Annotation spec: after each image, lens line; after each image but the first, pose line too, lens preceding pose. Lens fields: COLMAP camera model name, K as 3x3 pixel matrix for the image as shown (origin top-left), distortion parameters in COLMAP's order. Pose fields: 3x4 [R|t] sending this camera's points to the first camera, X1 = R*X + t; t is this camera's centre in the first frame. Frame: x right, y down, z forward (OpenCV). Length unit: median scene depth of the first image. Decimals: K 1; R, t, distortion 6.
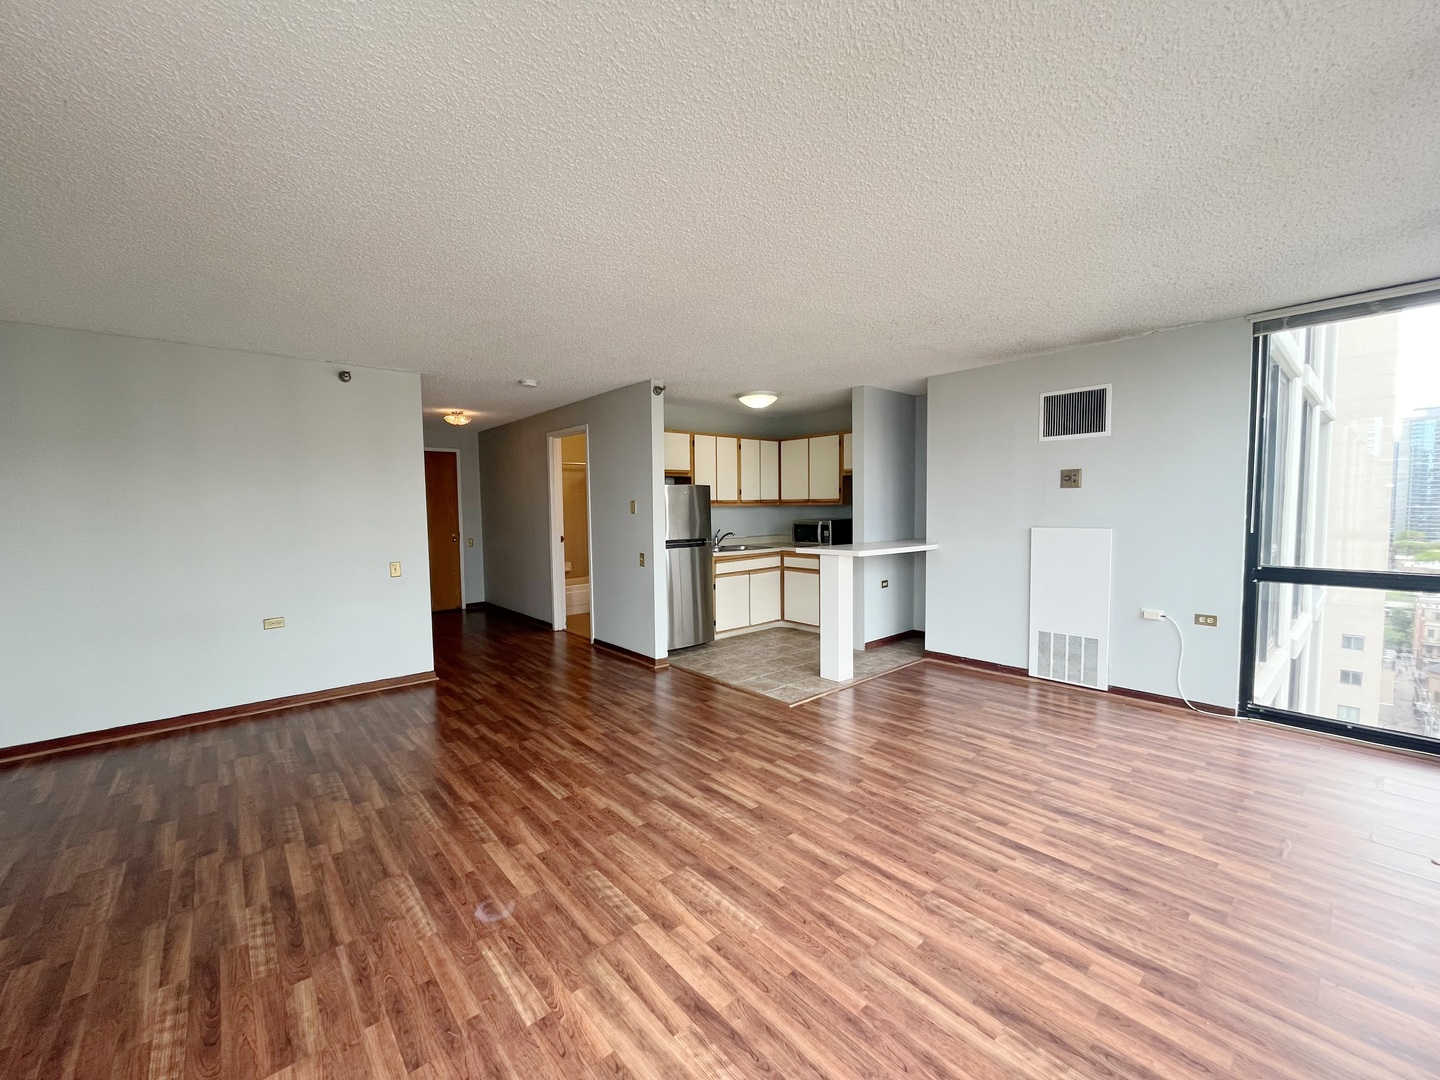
lens RADIAL K [[581.1, 0, 720.0], [0, 581.1, 540.0], [0, 0, 1]] dist [-0.001457, -0.000291]
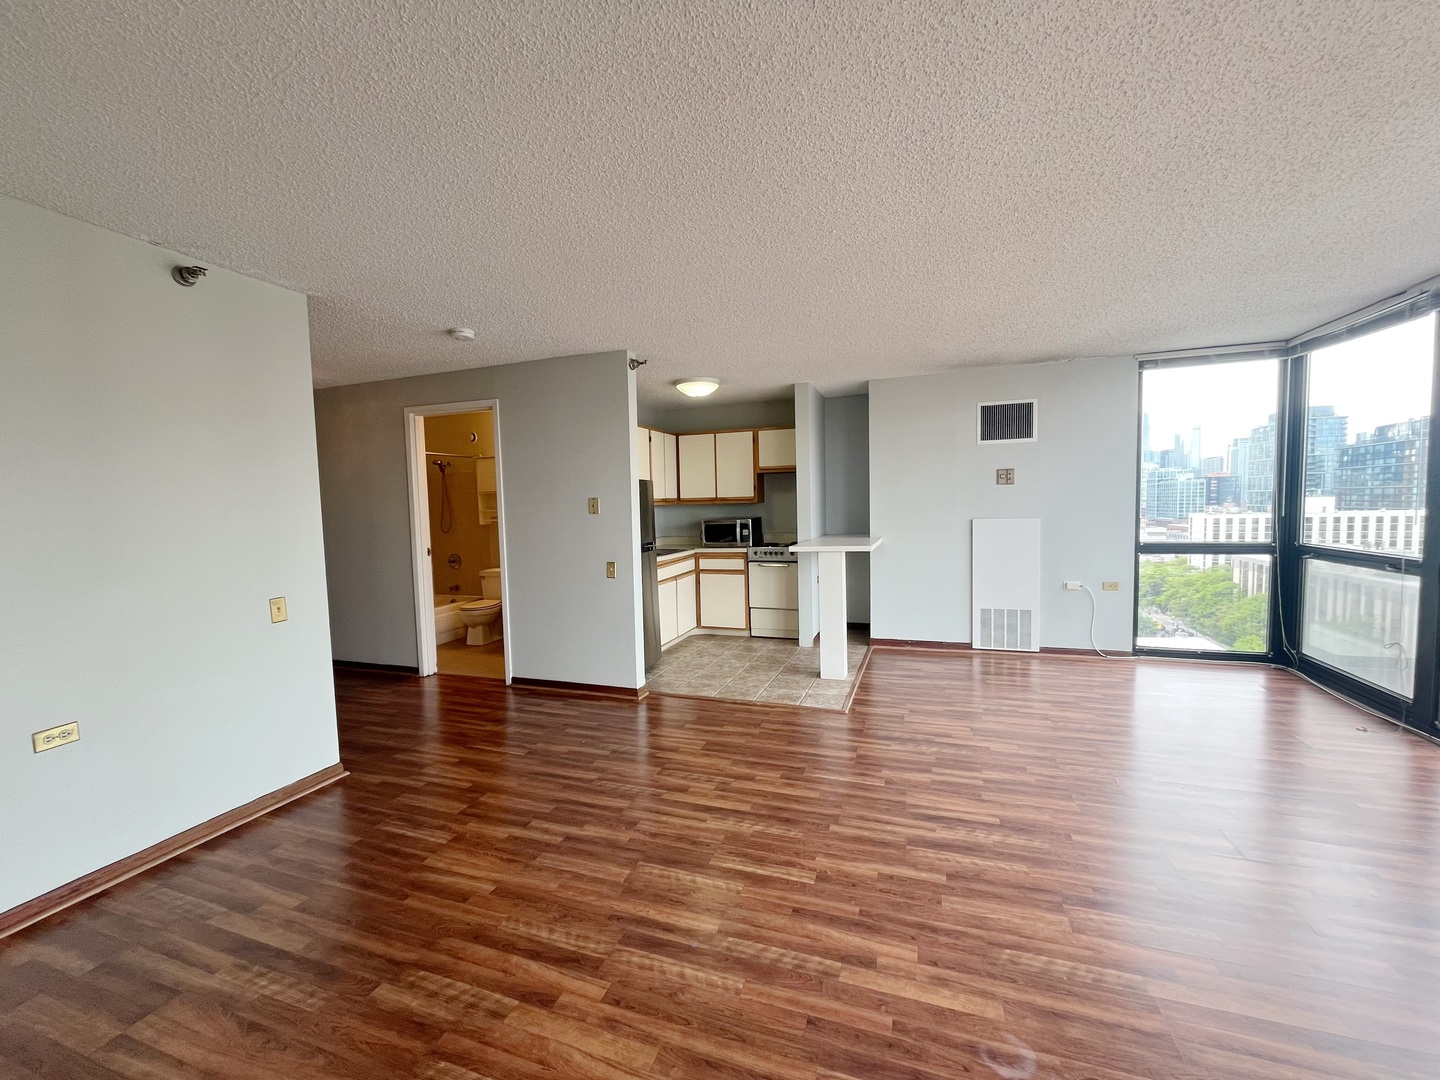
lens RADIAL K [[581.1, 0, 720.0], [0, 581.1, 540.0], [0, 0, 1]] dist [-0.001457, -0.000291]
pose [[0.868221, -0.038069, 0.494714, -0.506648], [0.041876, 0.999117, 0.003392, -0.005588], [-0.494407, 0.017771, 0.869049, 0.270902]]
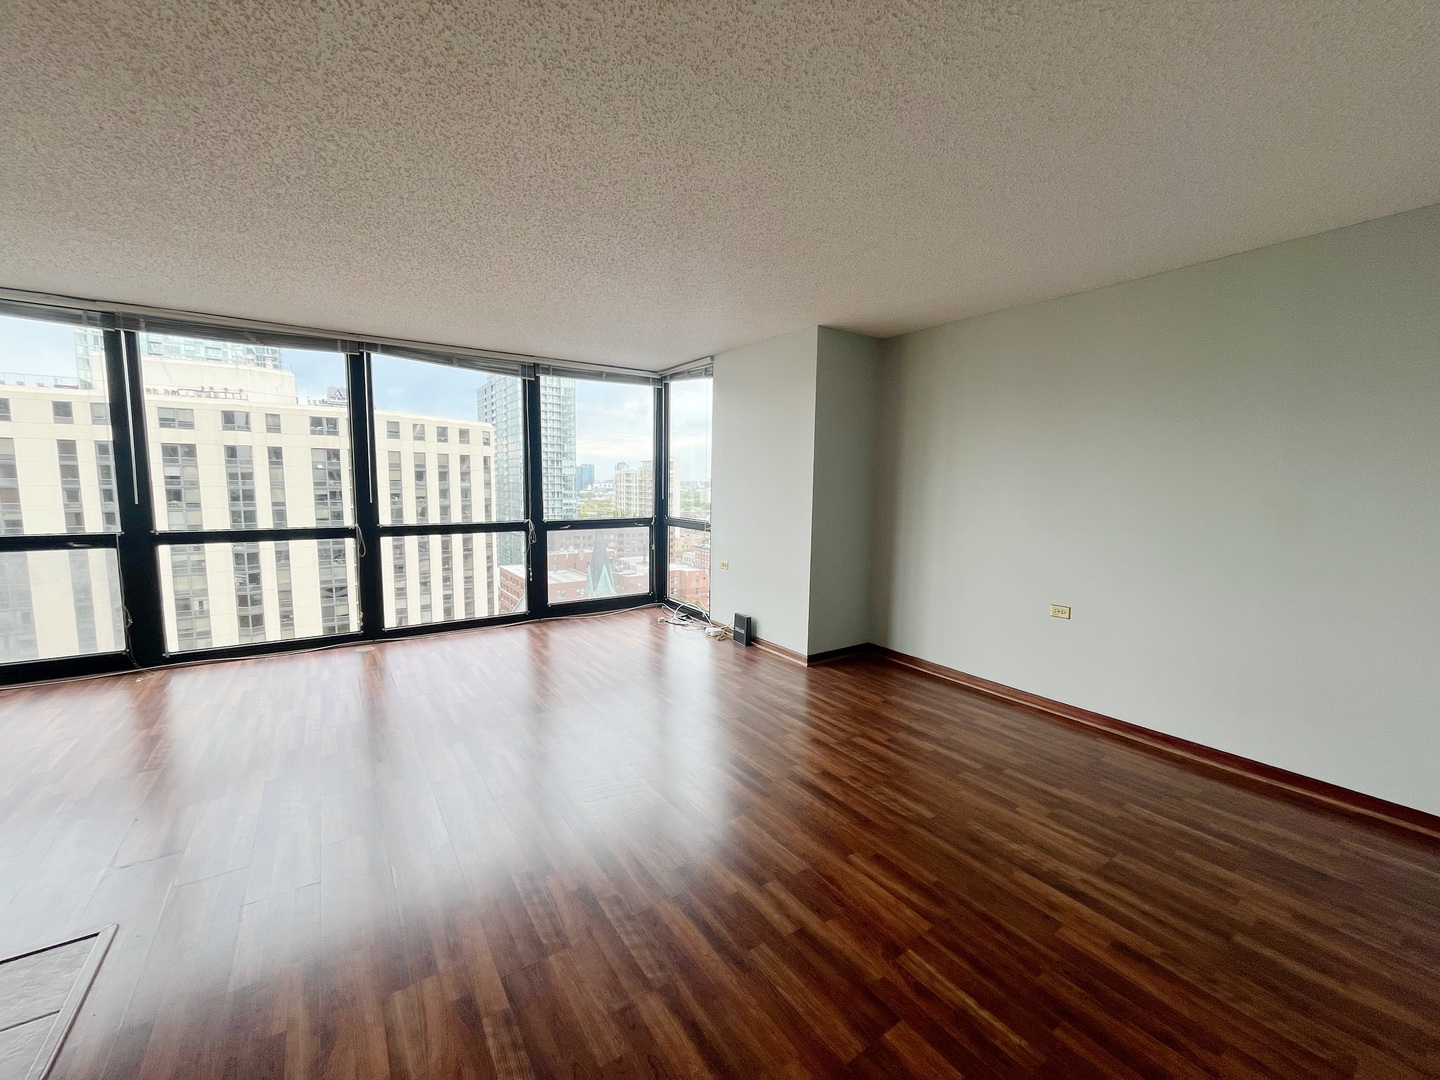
lens RADIAL K [[581.1, 0, 720.0], [0, 581.1, 540.0], [0, 0, 1]] dist [-0.001457, -0.000291]
pose [[-0.993043, -0.010091, 0.117317, -0.379004], [0.008719, 0.987284, 0.158725, -0.067392], [-0.117426, 0.158643, -0.980328, 1.310942]]
